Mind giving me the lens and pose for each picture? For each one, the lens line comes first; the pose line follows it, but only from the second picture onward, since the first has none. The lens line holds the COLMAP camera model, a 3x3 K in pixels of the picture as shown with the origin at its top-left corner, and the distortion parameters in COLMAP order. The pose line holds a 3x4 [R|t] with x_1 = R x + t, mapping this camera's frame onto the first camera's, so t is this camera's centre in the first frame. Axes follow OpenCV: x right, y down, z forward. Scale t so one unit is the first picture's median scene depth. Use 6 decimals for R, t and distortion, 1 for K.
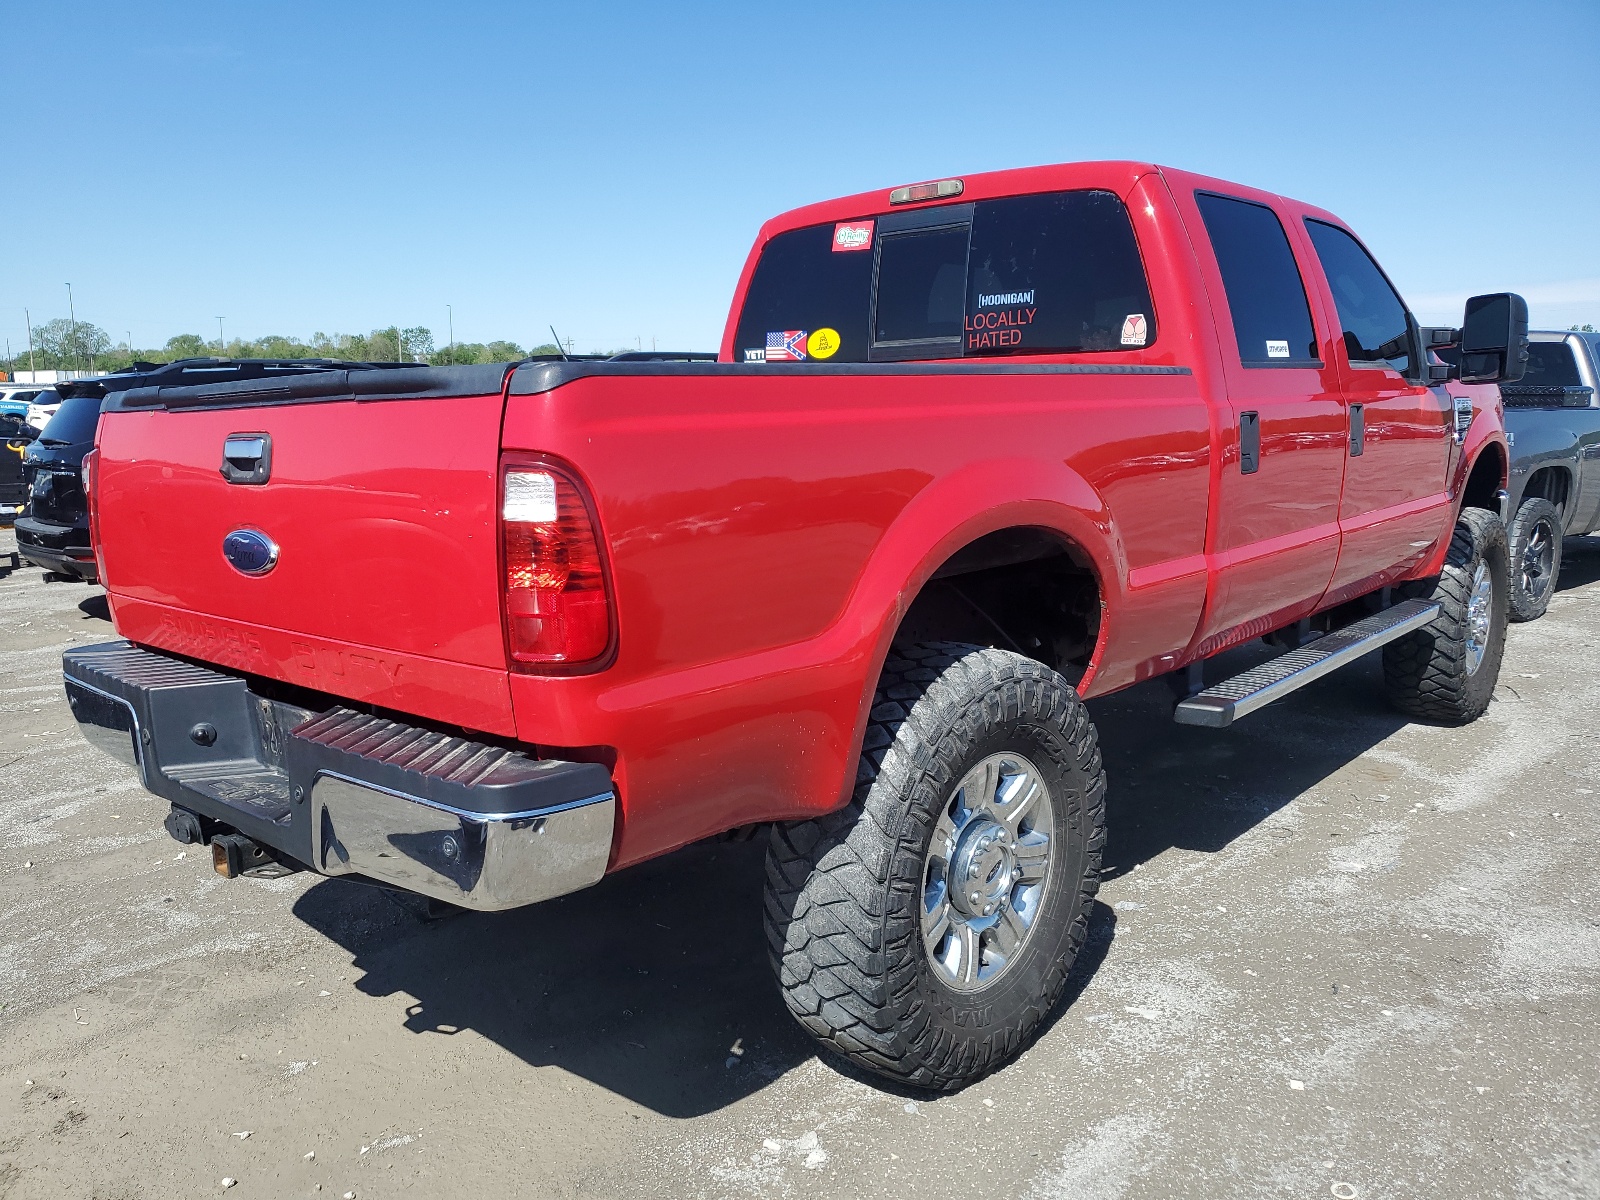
lens RADIAL K [[1215.7, 0, 787.0], [0, 1215.7, 603.1], [0, 0, 1]] dist [0.039165, -0.006971]
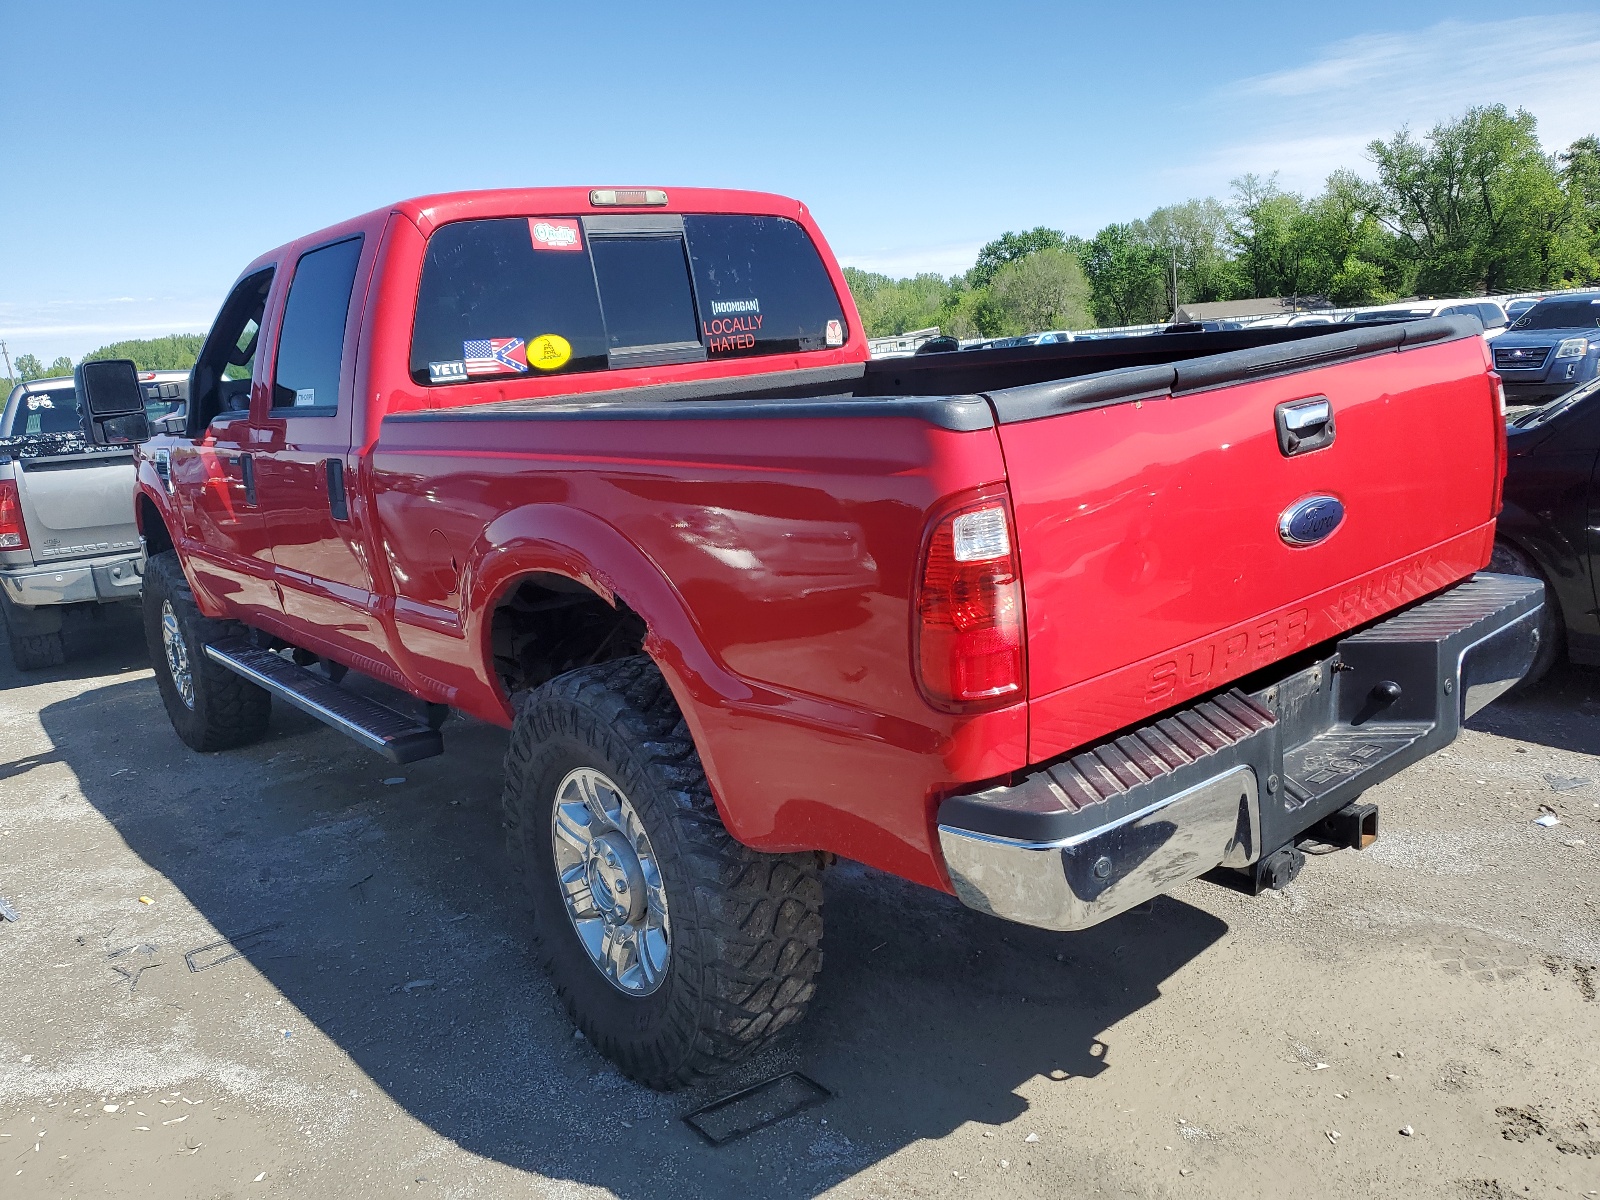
lens RADIAL K [[1215.7, 0, 789.7], [0, 1215.7, 605.9], [0, 0, 1]] dist [0.039165, -0.006971]
pose [[0.169041, -0.200765, 0.964945, -0.925613], [0.247698, 0.956266, 0.155567, -0.146505], [-0.953976, 0.212717, 0.211378, 0.763886]]
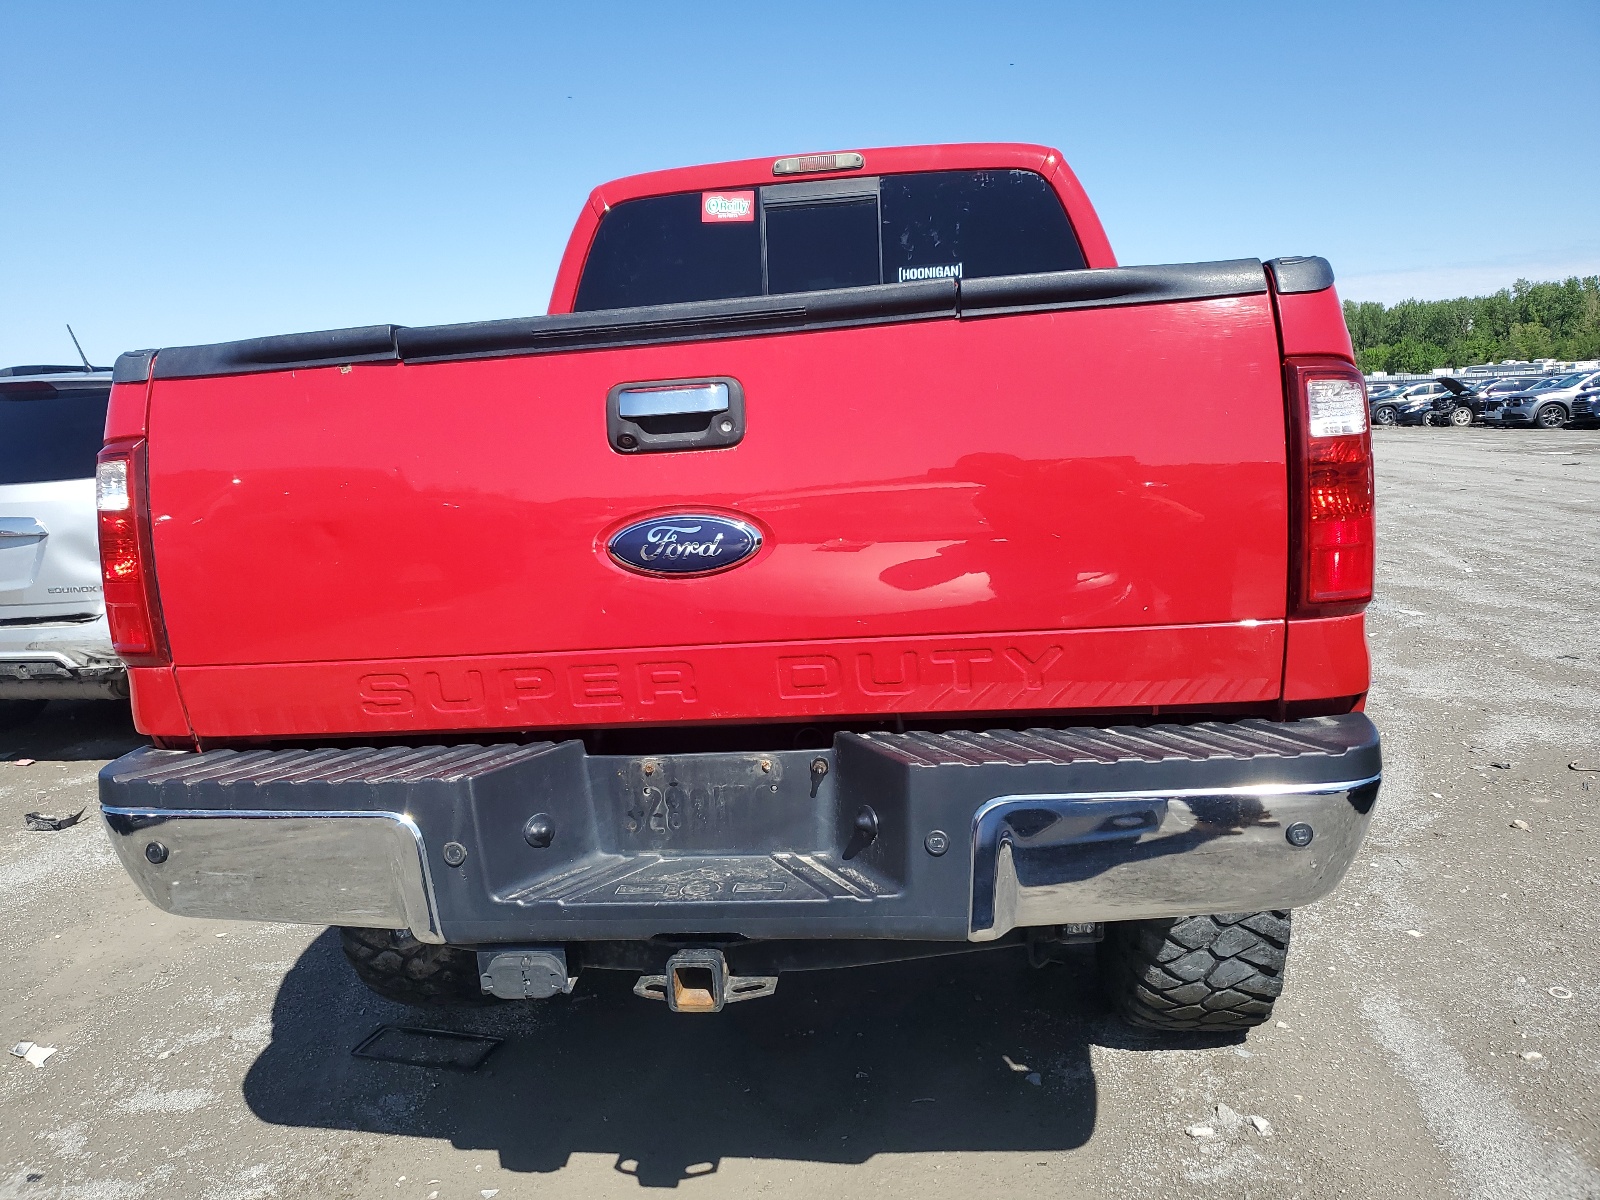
lens RADIAL K [[1215.7, 0, 785.2], [0, 1215.7, 591.1], [0, 0, 1]] dist [0.039165, -0.006971]
pose [[0.827237, -0.108744, 0.551229, -0.495721], [0.129740, 0.991548, 0.000906, -0.005386], [-0.546668, 0.070767, 0.834354, 0.240225]]
